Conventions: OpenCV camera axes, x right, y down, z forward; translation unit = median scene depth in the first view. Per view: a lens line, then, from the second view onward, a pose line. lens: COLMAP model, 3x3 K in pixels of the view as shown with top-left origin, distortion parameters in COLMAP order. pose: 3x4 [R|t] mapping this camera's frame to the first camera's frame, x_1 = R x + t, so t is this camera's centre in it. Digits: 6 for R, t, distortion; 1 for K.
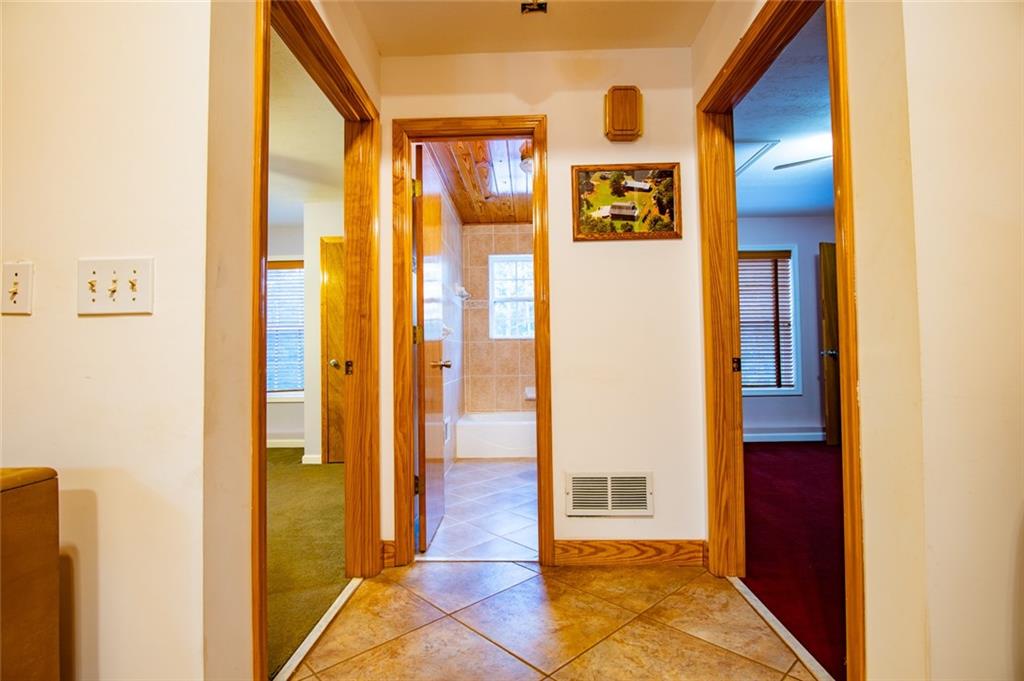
lens RADIAL K [[501.8, 0, 509.0], [0, 501.8, 340.6], [0, 0, 1]] dist [-0.020024, 0.000064]
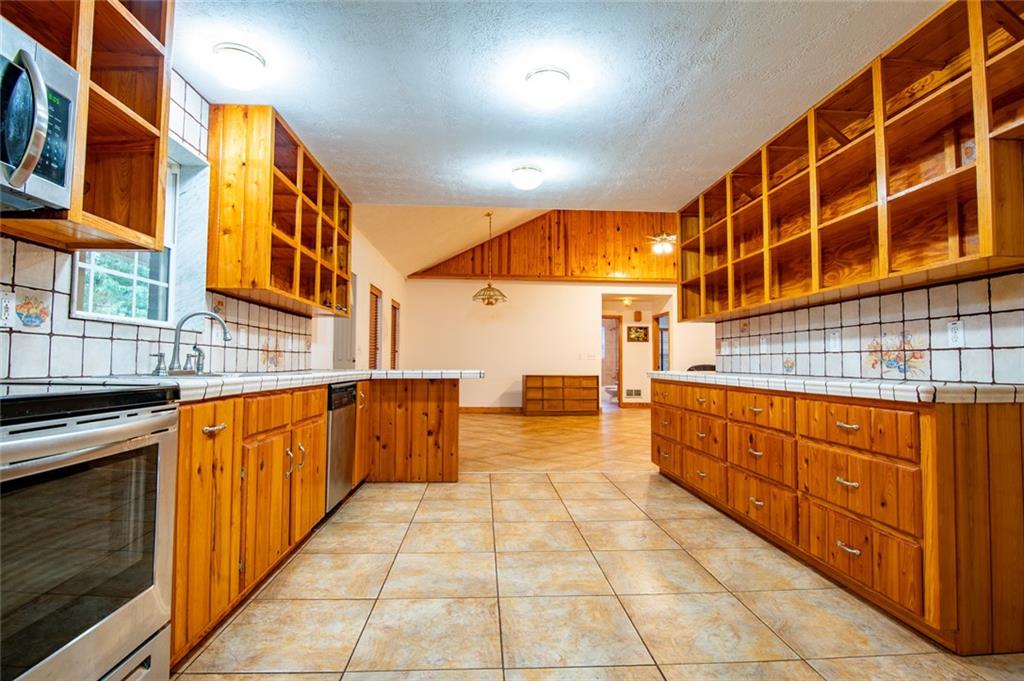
lens RADIAL K [[501.8, 0, 511.5], [0, 501.8, 339.7], [0, 0, 1]] dist [-0.020024, 0.000064]
pose [[0.996314, 0.027830, 0.081147, -1.376936], [-0.026644, 0.999522, -0.015660, -0.111963], [-0.081544, 0.013441, 0.996579, -3.733873]]
